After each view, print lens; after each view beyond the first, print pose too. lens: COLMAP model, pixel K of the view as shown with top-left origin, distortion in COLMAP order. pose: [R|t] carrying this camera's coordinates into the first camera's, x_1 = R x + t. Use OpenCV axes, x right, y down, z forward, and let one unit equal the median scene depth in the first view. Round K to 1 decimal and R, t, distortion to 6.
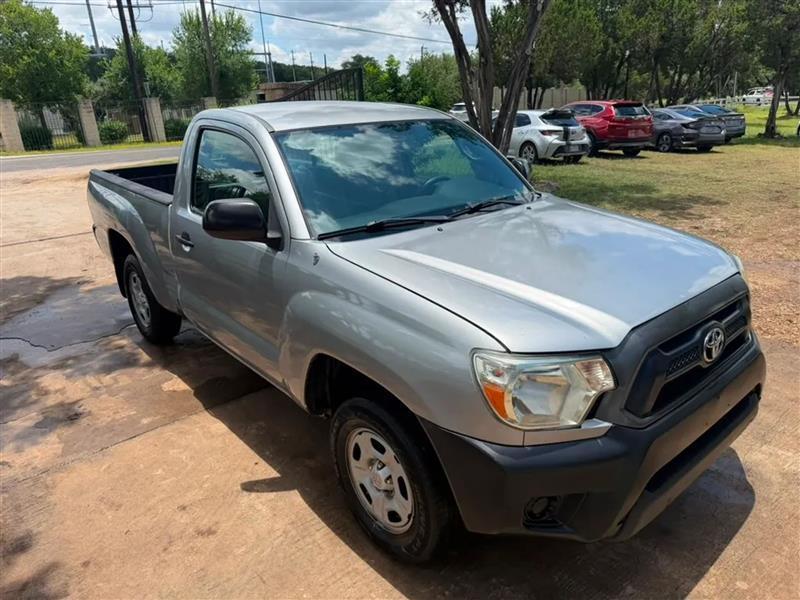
lens RADIAL K [[569.7, 0, 395.4], [0, 569.7, 300.8], [0, 0, 1]] dist [-0.008830, 0.000017]
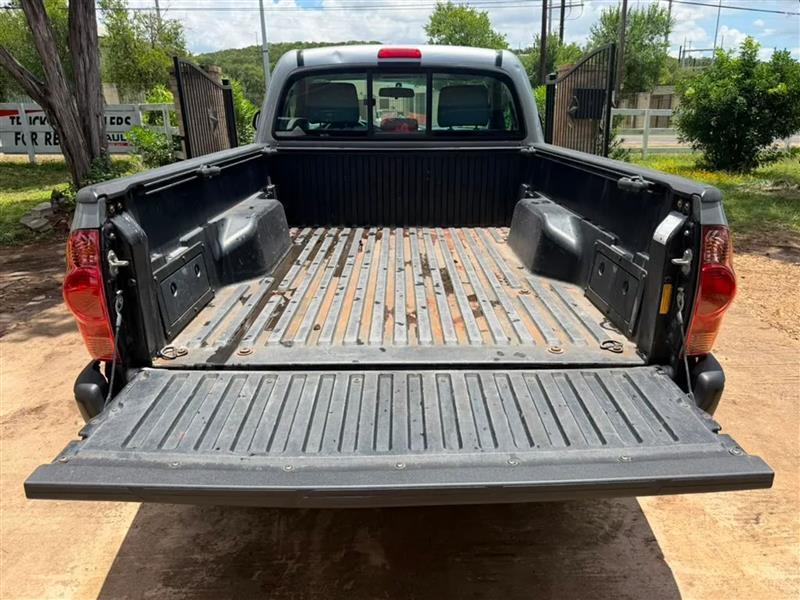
lens RADIAL K [[565.0, 0, 403.0], [0, 565.0, 295.2], [0, 0, 1]] dist [0.014548, -0.023437]
pose [[0.773293, 0.227964, -0.591651, 0.736706], [-0.231085, 0.970279, 0.071820, 0.048851], [0.590439, 0.081184, 0.802989, 0.095367]]
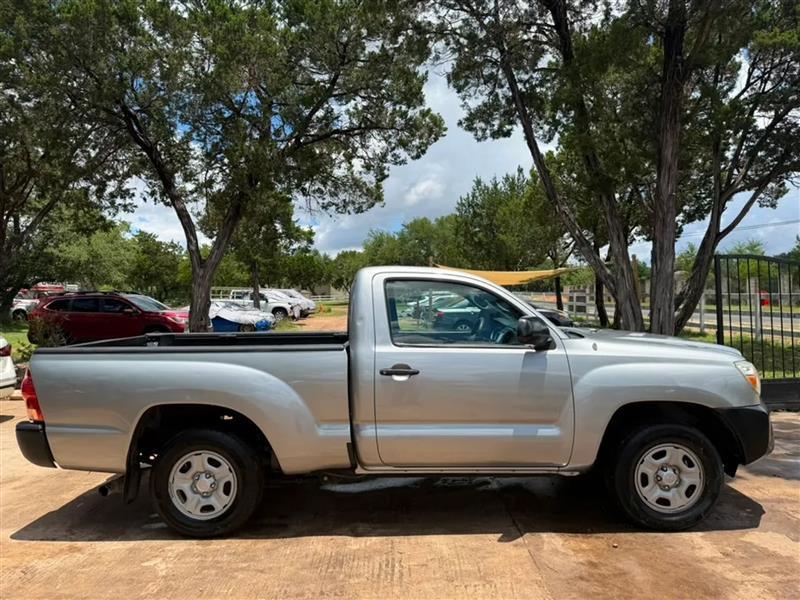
lens RADIAL K [[565.0, 0, 403.0], [0, 565.0, 295.2], [0, 0, 1]] dist [0.014548, -0.023437]
pose [[-0.645762, 0.033336, -0.762810, 1.021838], [-0.221660, 0.947836, 0.229070, -0.556097], [0.730656, 0.317010, -0.604688, 1.713385]]
